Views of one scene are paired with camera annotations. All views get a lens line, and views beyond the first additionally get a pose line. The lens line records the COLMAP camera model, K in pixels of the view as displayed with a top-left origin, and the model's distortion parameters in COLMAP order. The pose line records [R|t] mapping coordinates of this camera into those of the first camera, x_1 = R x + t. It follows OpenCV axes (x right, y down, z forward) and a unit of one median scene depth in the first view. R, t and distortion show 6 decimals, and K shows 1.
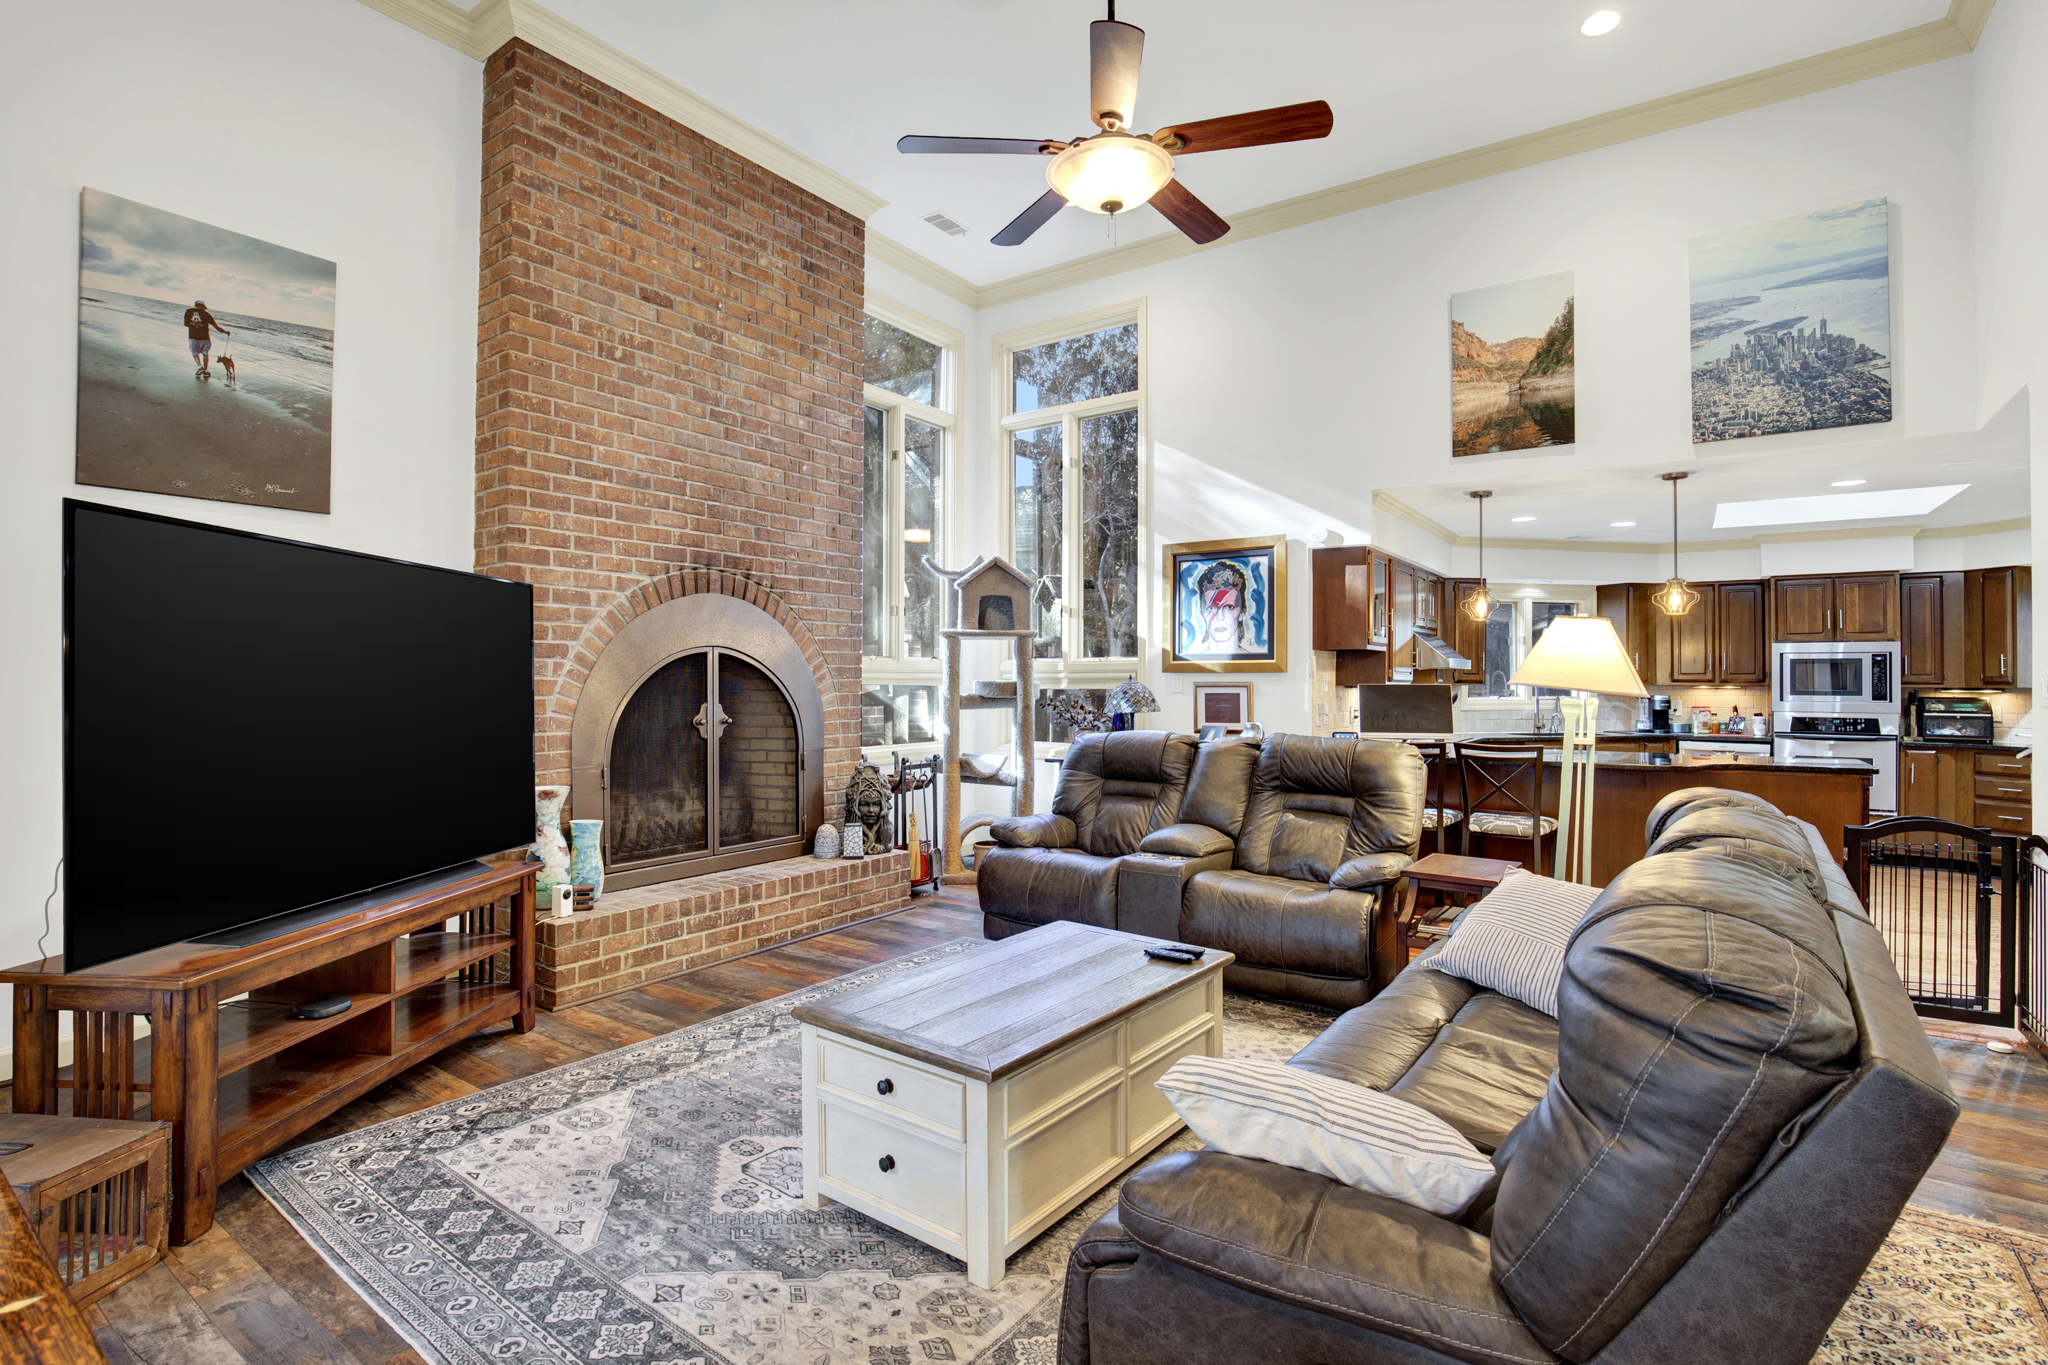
lens RADIAL K [[968.7, 0, 1042.7], [0, 968.7, 684.4], [0, 0, 1]] dist [-0.031350, 0.005246]
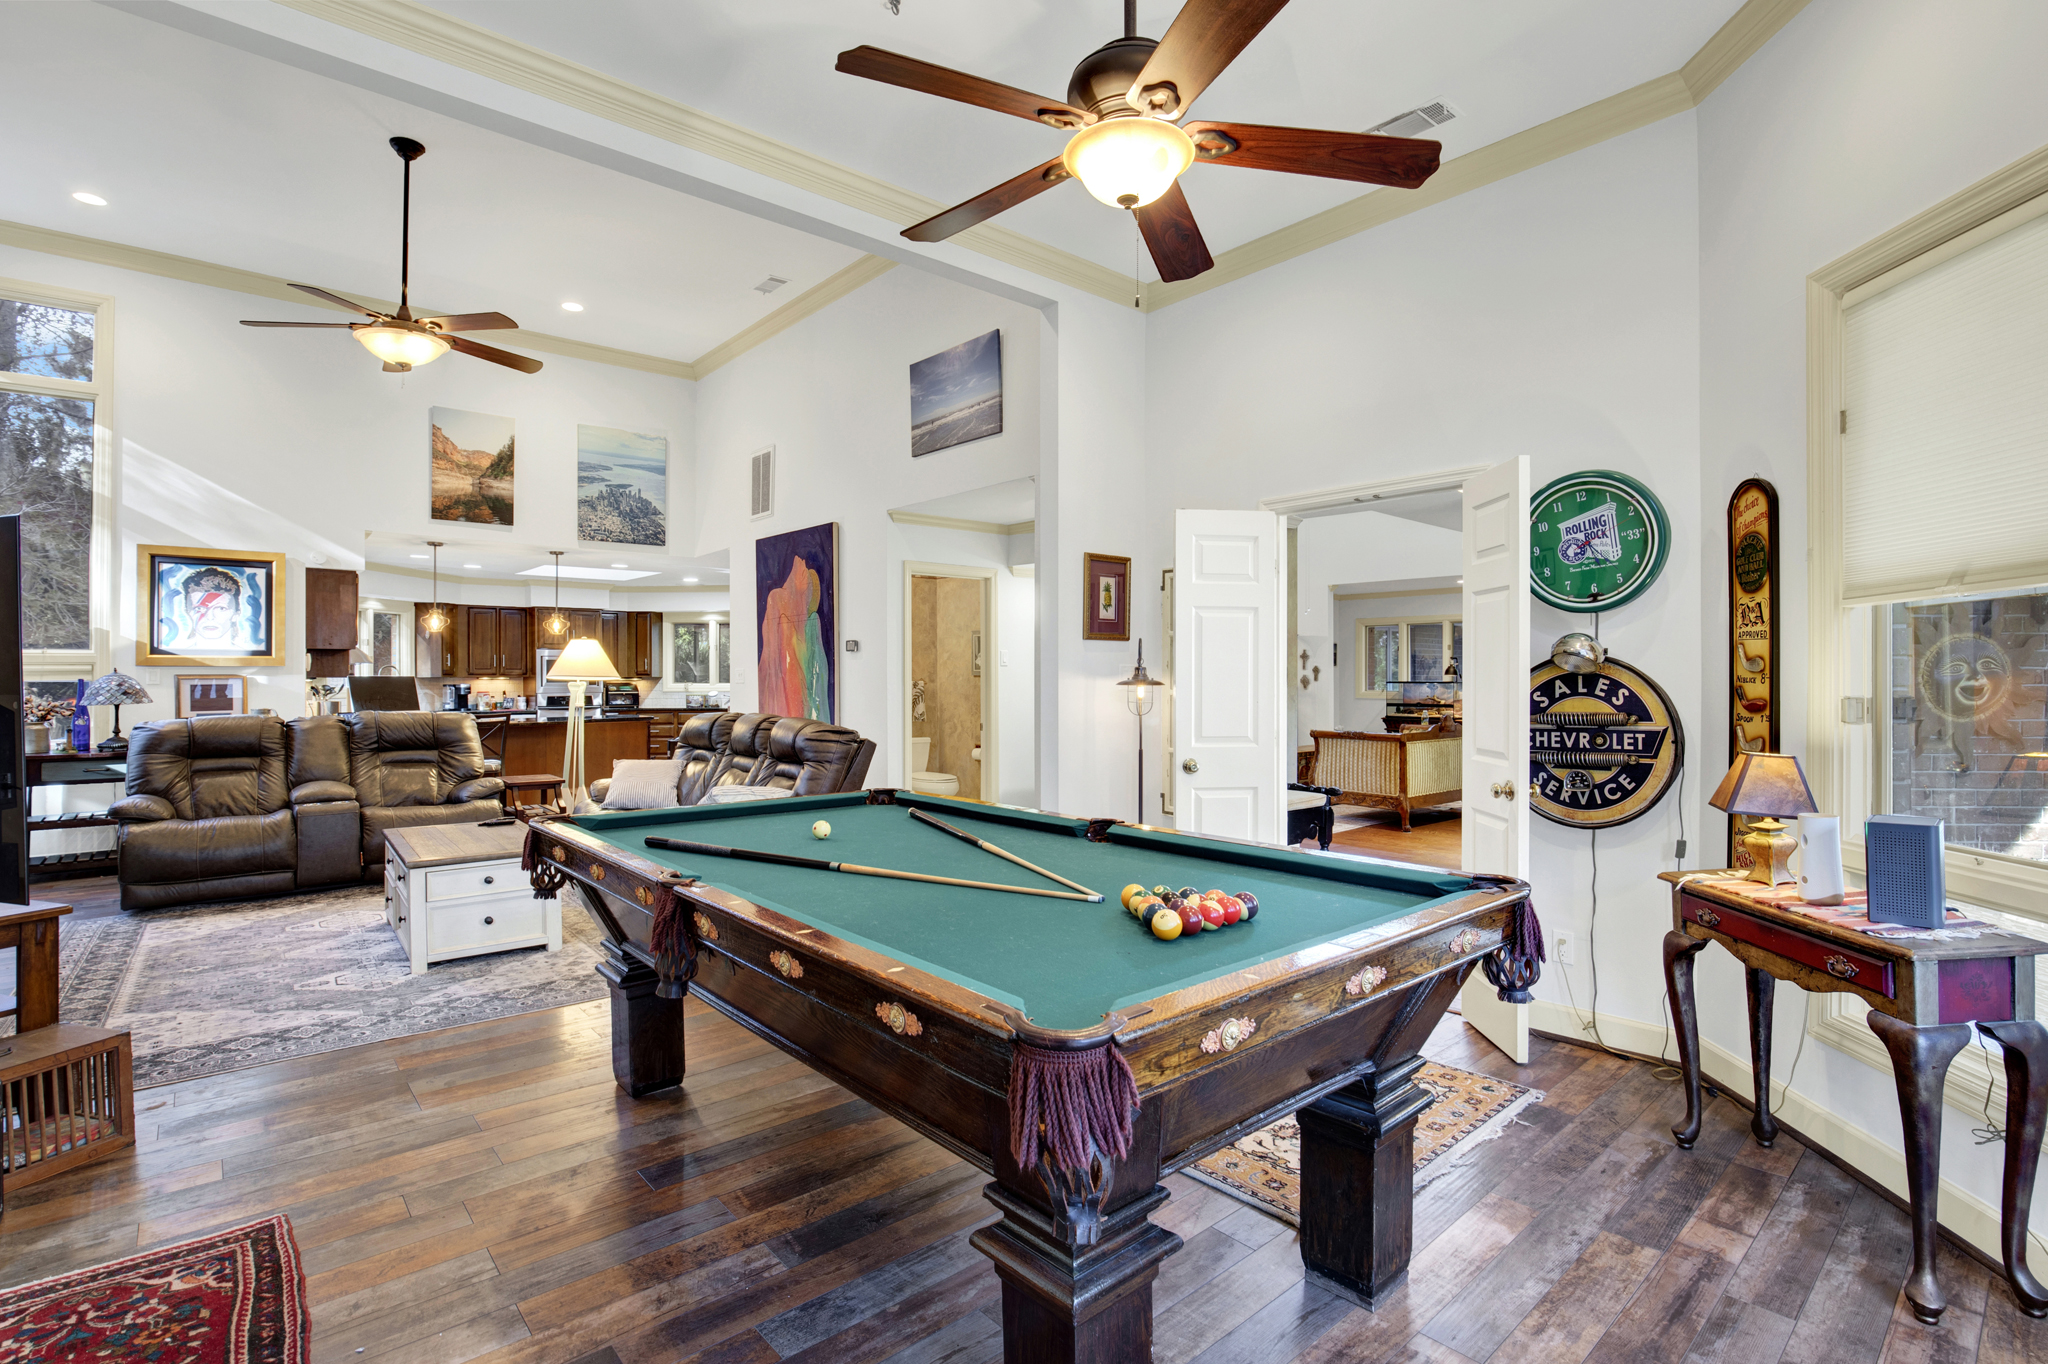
lens RADIAL K [[968.7, 0, 1031.6], [0, 968.7, 654.7], [0, 0, 1]] dist [-0.031350, 0.005246]
pose [[0.245391, 0.017955, 0.969258, -0.846591], [0.008931, 0.999744, -0.020781, 0.007469], [-0.969383, 0.013756, 0.245168, -0.255907]]
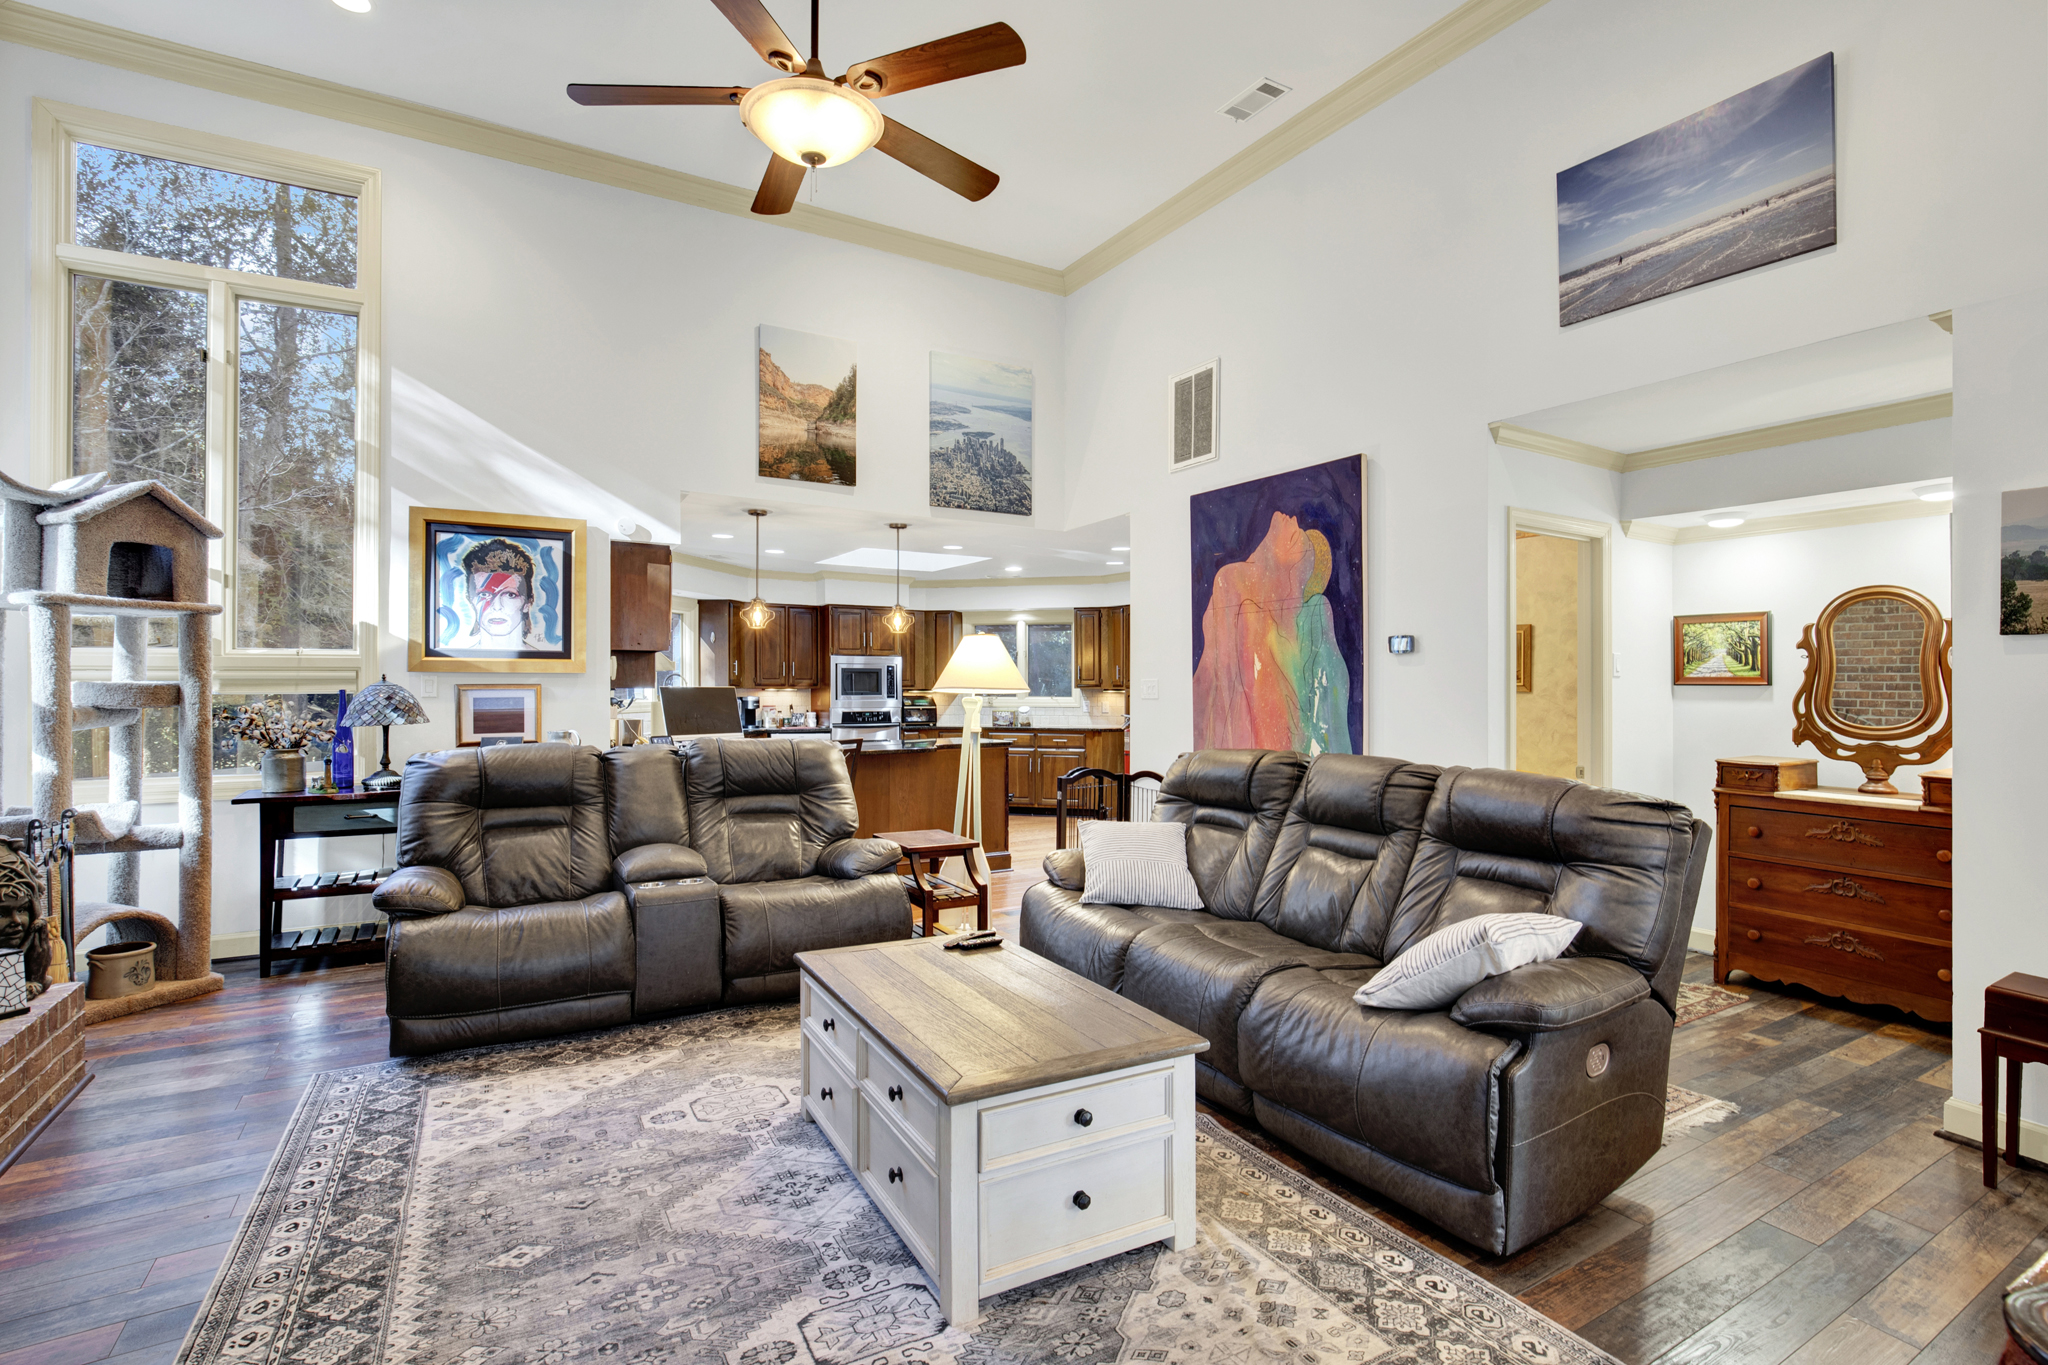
lens RADIAL K [[968.7, 0, 1035.6], [0, 968.7, 684.6], [0, 0, 1]] dist [-0.031350, 0.005246]
pose [[0.411063, 0.003901, 0.911599, -0.487940], [0.002415, 0.999983, -0.005368, 0.004881], [-0.911604, 0.004408, 0.411046, 0.314696]]
